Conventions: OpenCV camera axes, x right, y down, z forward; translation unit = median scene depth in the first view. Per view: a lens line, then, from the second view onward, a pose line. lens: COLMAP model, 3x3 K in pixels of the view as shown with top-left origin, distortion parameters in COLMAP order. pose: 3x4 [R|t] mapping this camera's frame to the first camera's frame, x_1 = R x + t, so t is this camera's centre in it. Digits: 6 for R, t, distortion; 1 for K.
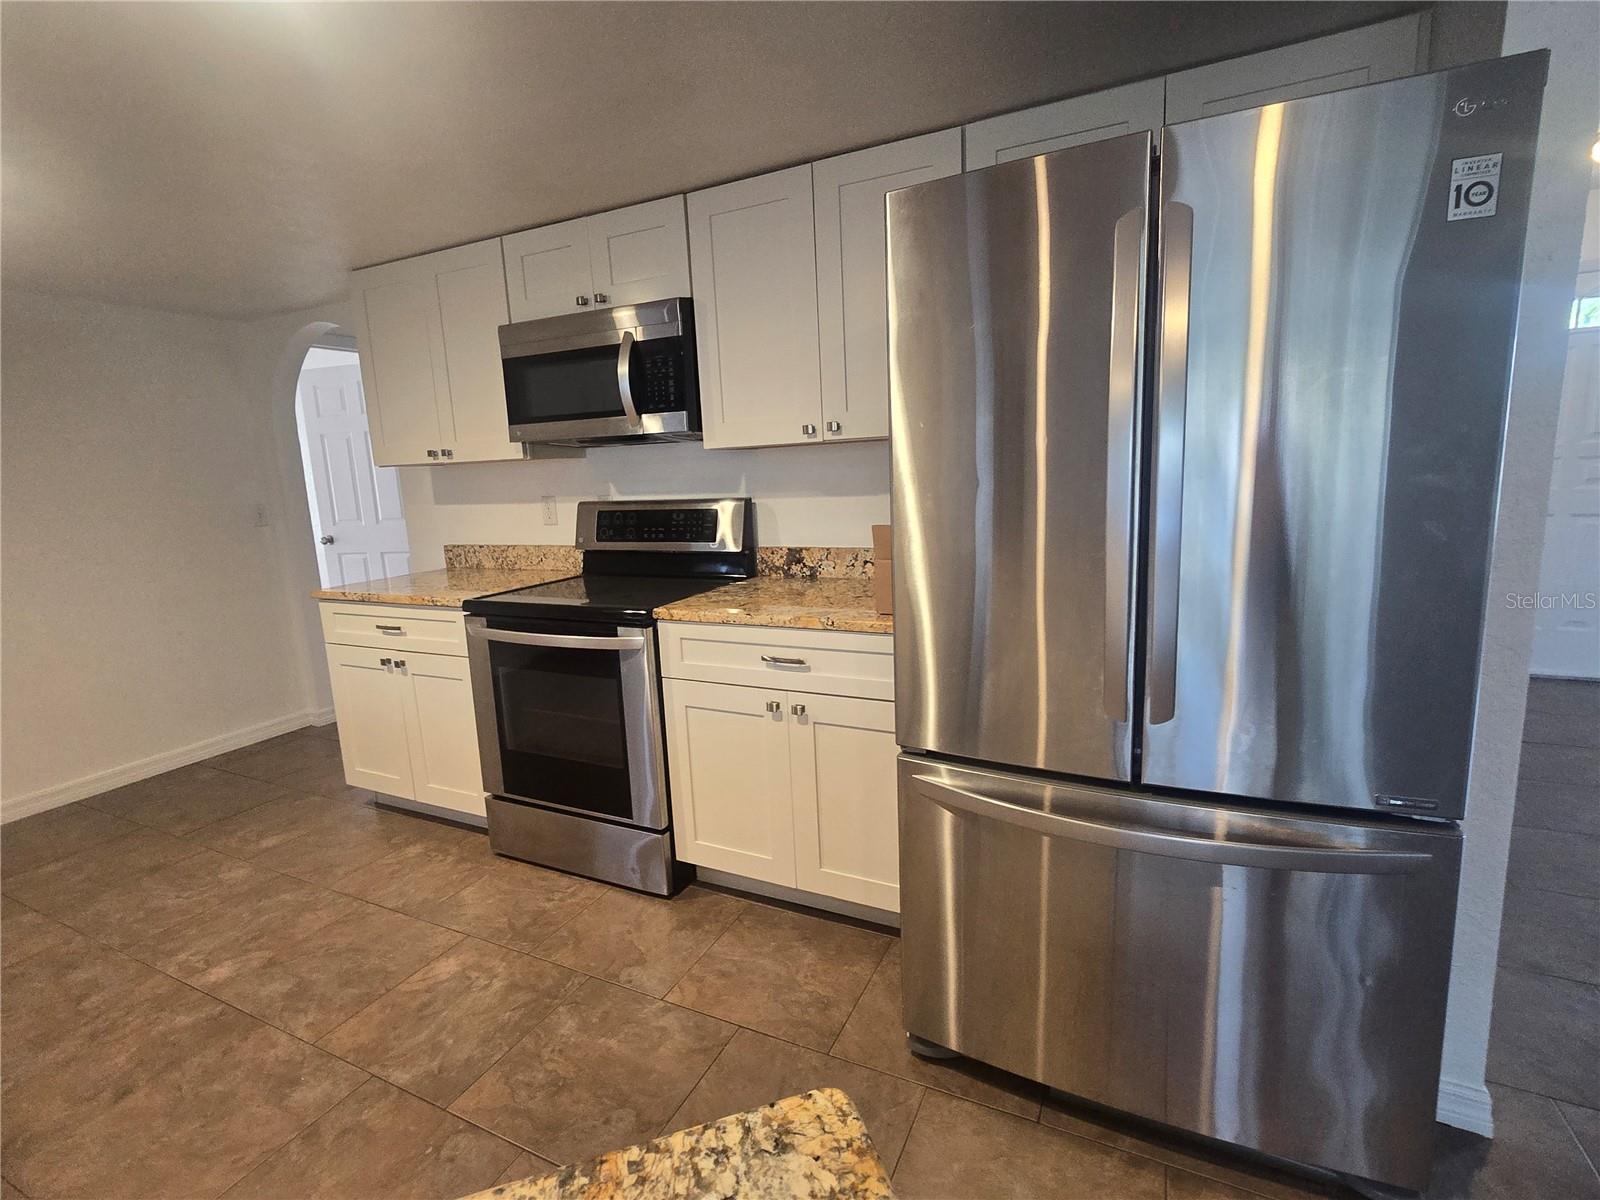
lens RADIAL K [[755.3, 0, 802.3], [0, 755.3, 590.8], [0, 0, 1]] dist [-0.003995, 0.000207]
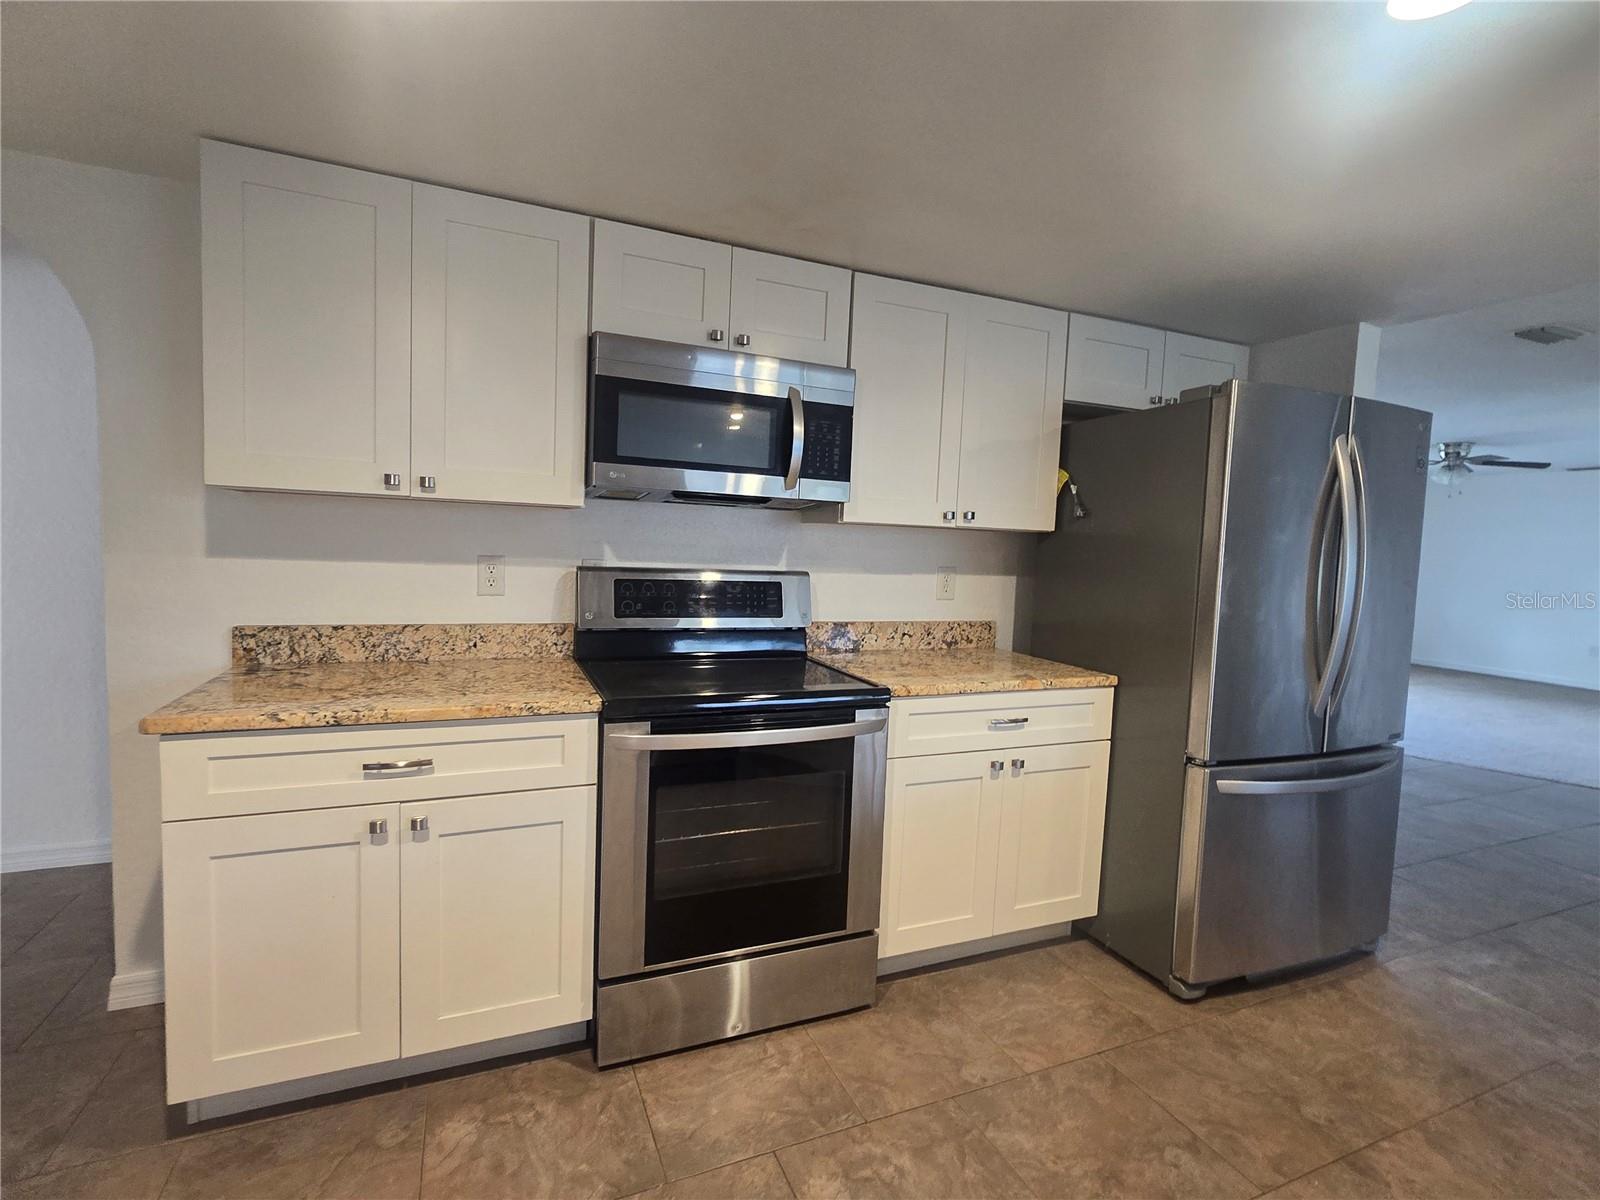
lens RADIAL K [[756.5, 0, 803.6], [0, 756.5, 598.2], [0, 0, 1]] dist [-0.000539, 0.001117]
pose [[0.647443, 0.013398, 0.761996, -0.836867], [0.056750, 0.996222, -0.065735, -0.025563], [-0.759998, 0.085803, 0.644236, 0.384814]]
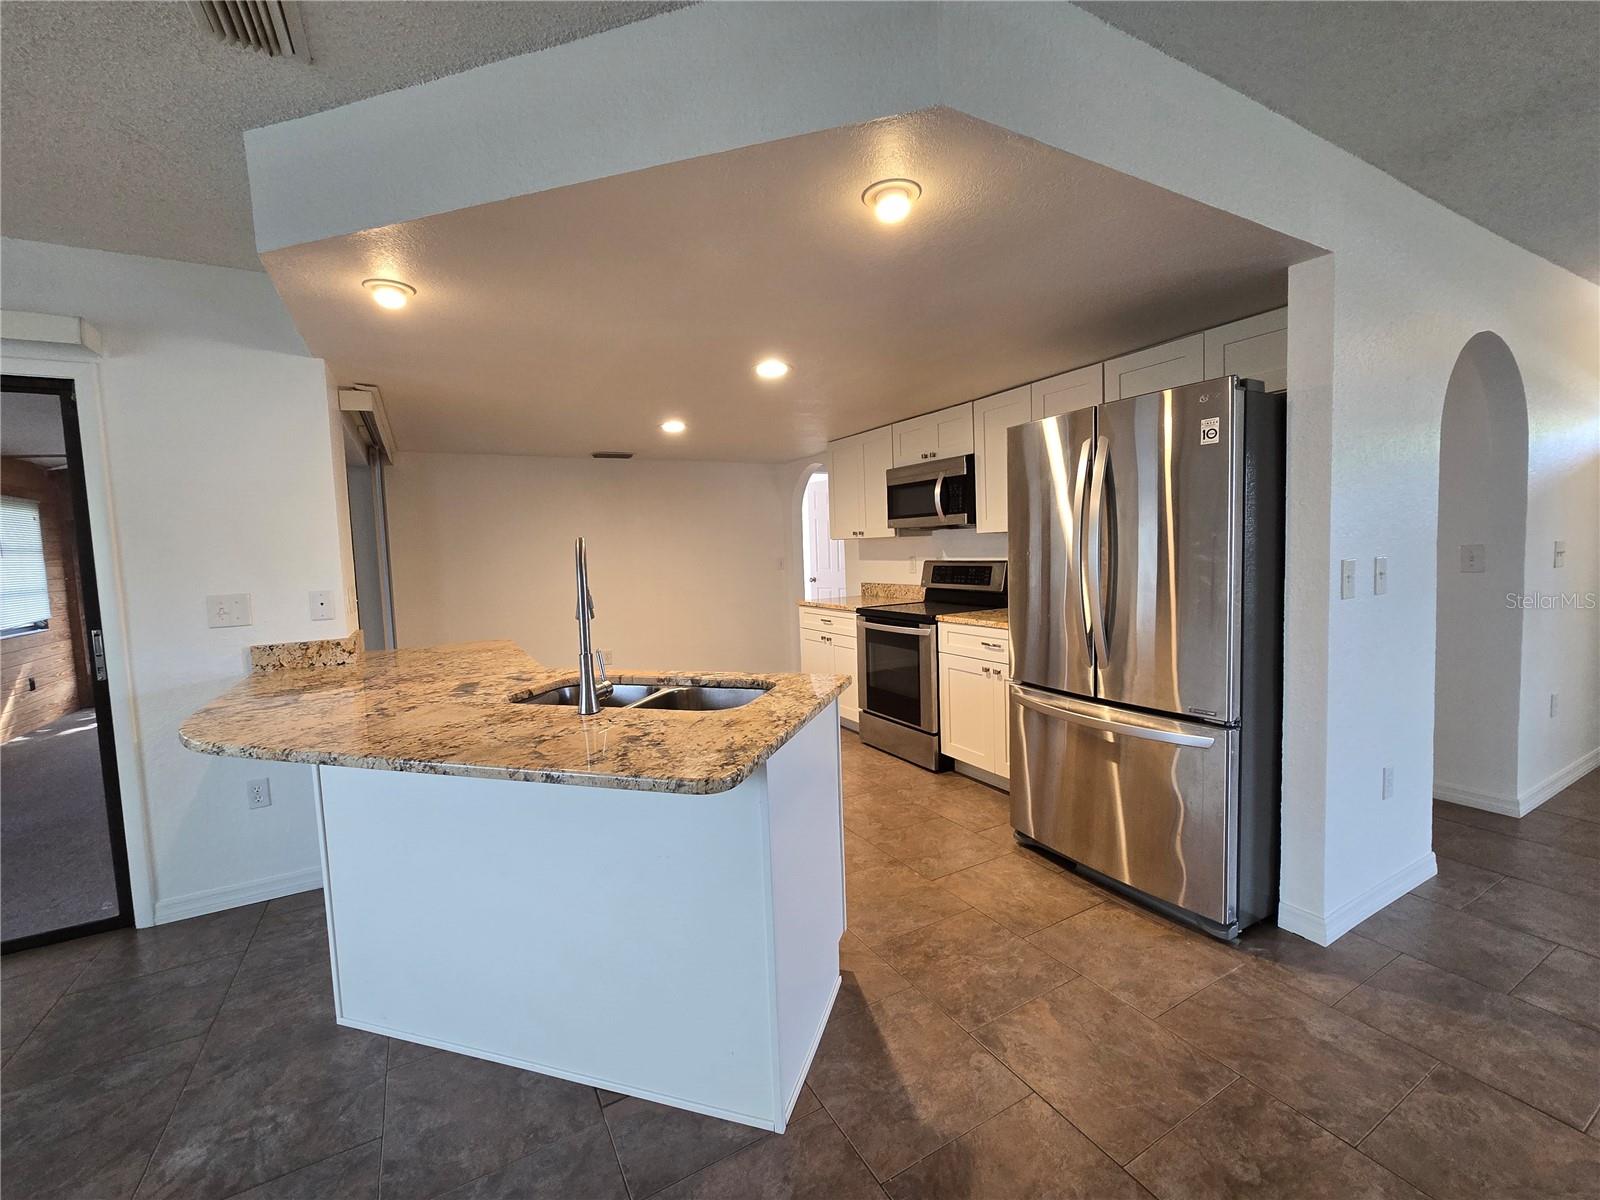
lens RADIAL K [[667.7, 0, 796.1], [0, 667.7, 594.1], [0, 0, 1]] dist [-0.005112, 0.002336]
pose [[0.819313, 0.054127, -0.570786, 0.409107], [-0.094462, 0.994673, -0.041268, 0.062574], [0.565512, 0.087729, 0.820061, -0.520973]]
